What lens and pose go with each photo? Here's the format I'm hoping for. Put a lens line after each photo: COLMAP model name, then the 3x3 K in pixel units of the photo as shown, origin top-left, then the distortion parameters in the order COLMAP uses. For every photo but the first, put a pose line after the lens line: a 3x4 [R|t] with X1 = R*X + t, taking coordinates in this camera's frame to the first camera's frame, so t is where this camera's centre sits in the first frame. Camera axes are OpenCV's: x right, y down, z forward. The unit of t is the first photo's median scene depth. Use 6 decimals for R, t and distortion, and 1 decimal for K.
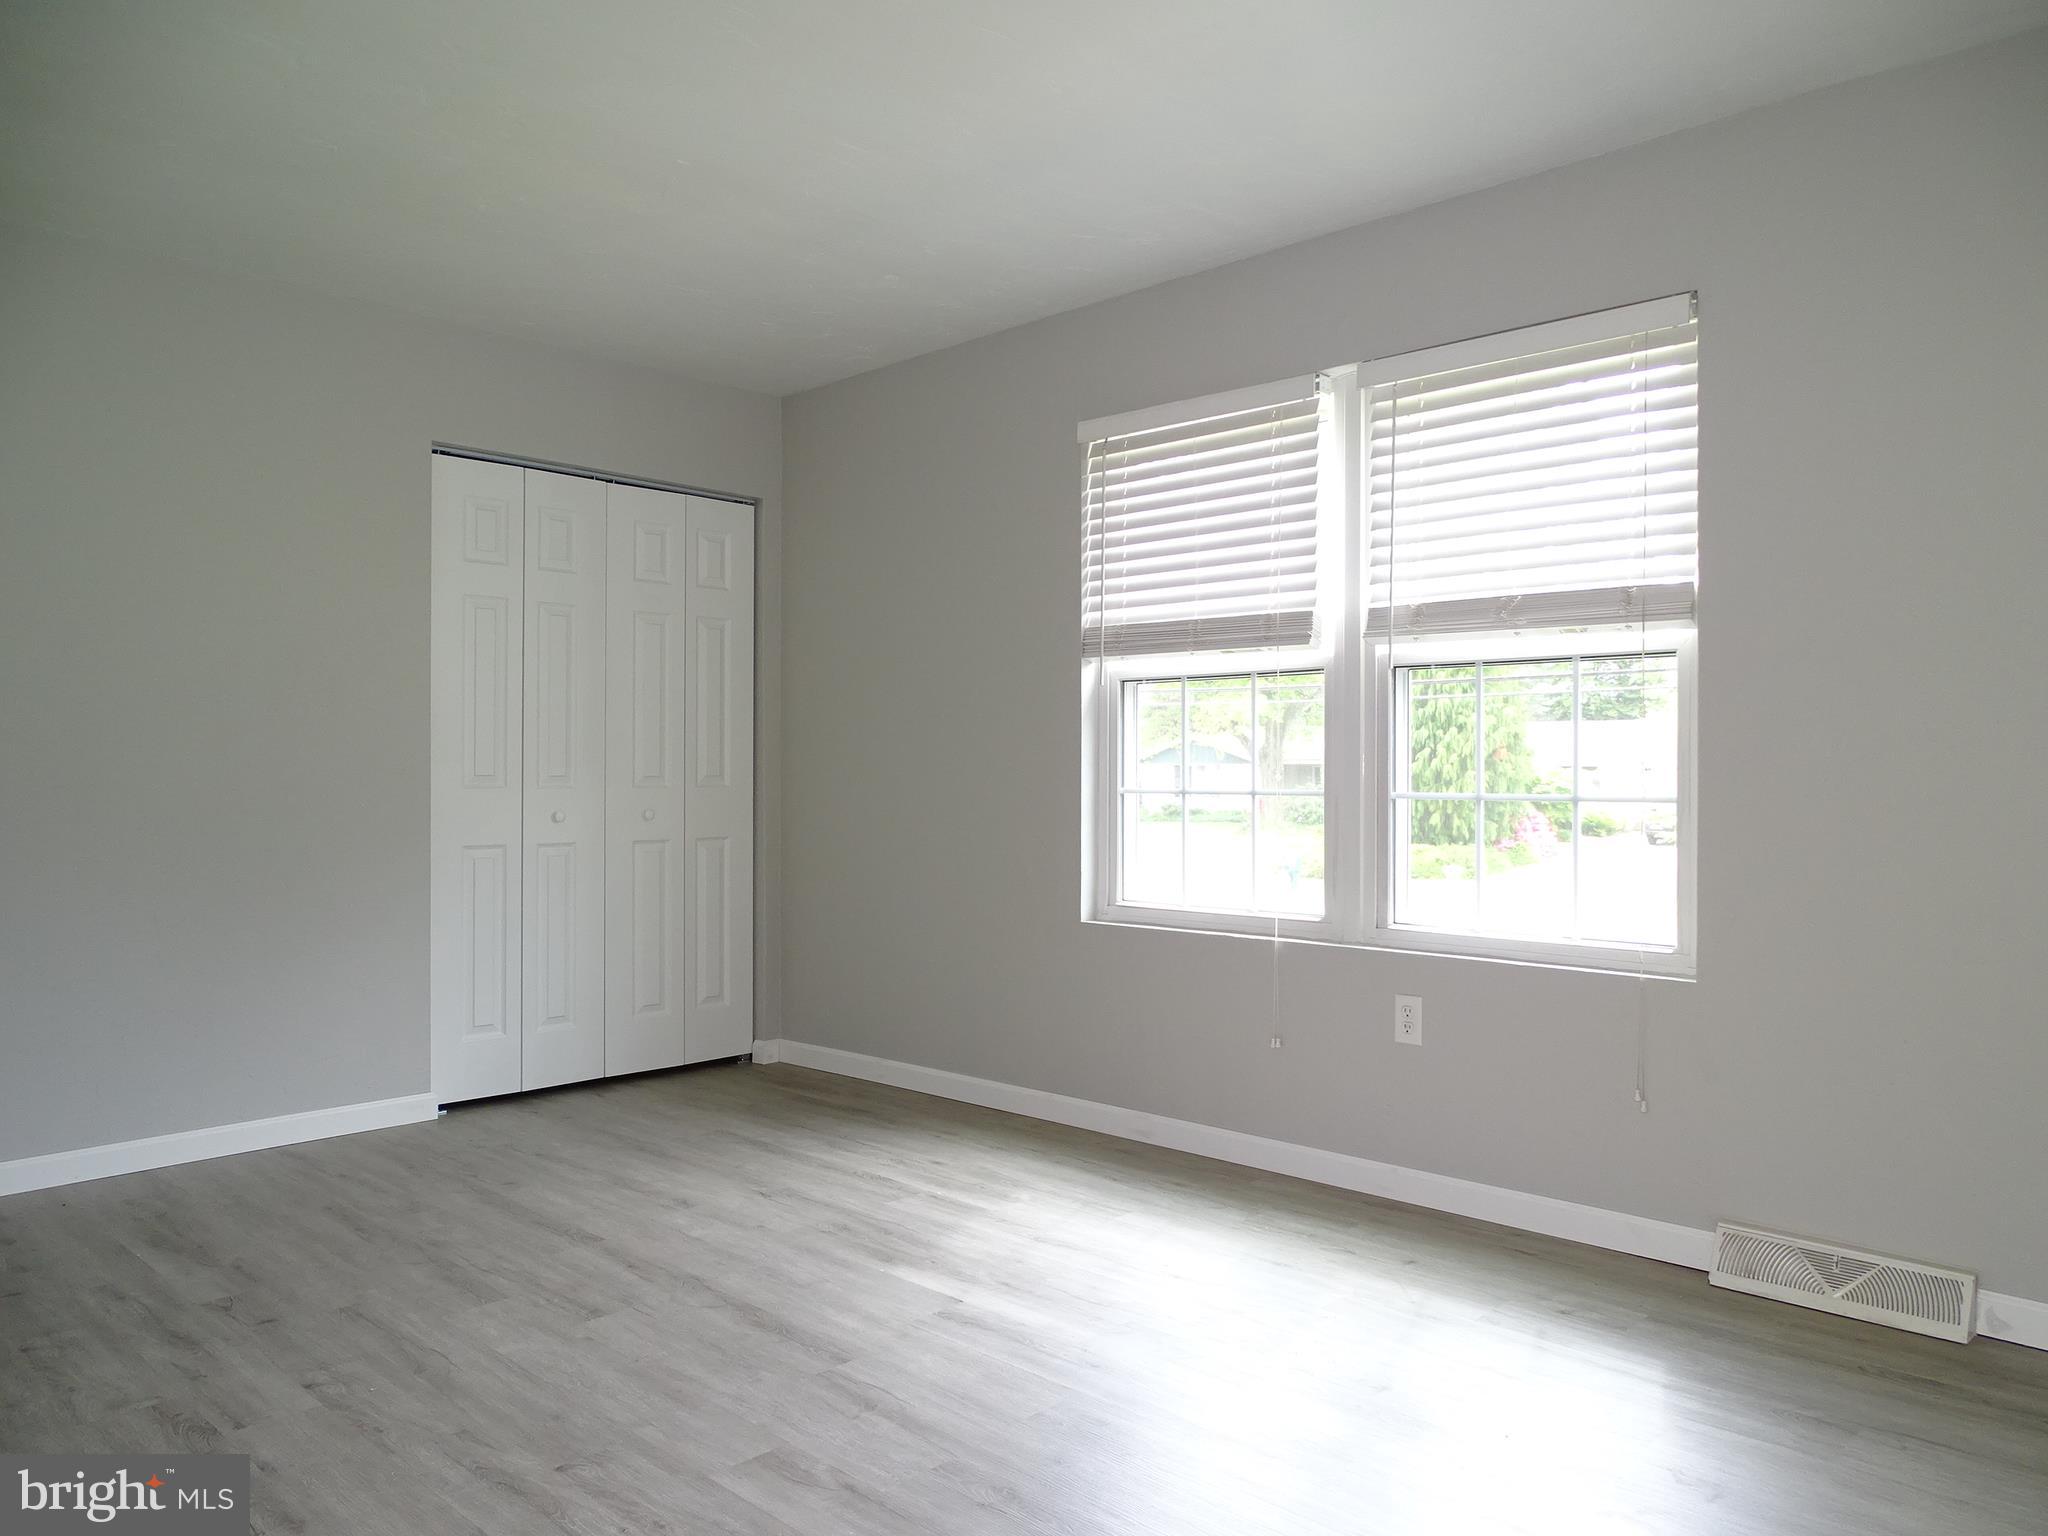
lens RADIAL K [[1462.5, 0, 1030.2], [0, 1462.5, 767.4], [0, 0, 1]] dist [0.013181, -0.001930]
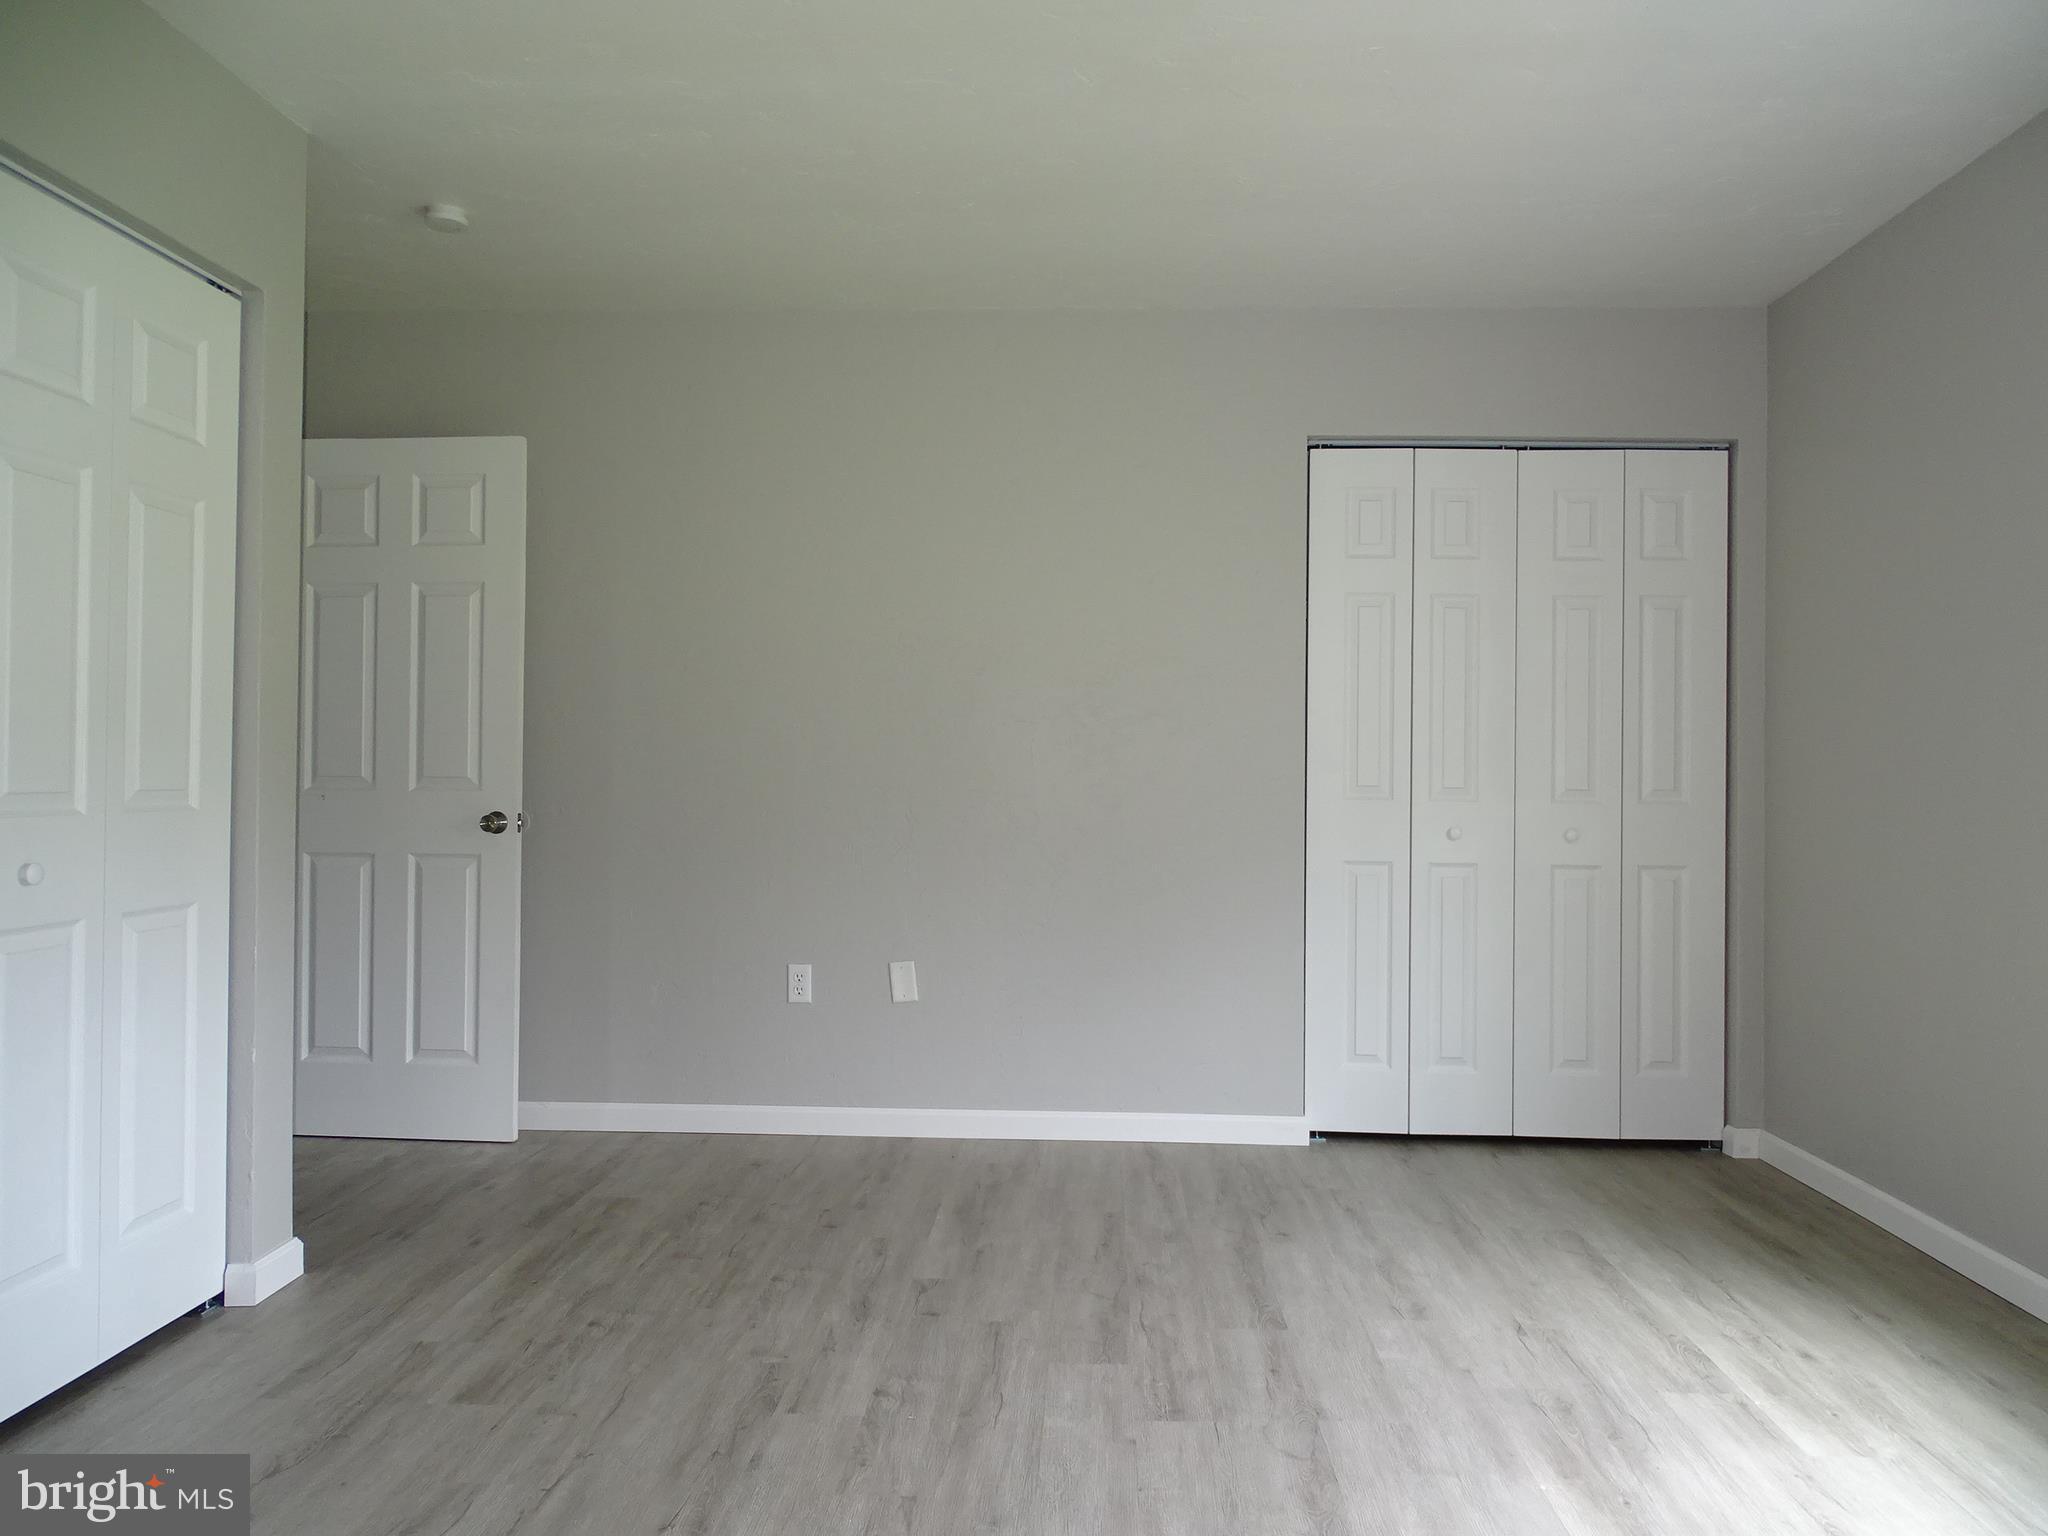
lens RADIAL K [[1454.9, 0, 1036.8], [0, 1454.9, 763.7], [0, 0, 1]] dist [0.006432, -0.007477]
pose [[0.662230, 0.001769, -0.749299, 0.230524], [-0.008126, 0.999955, -0.004821, -0.003332], [0.749257, 0.009281, 0.662214, 0.295651]]
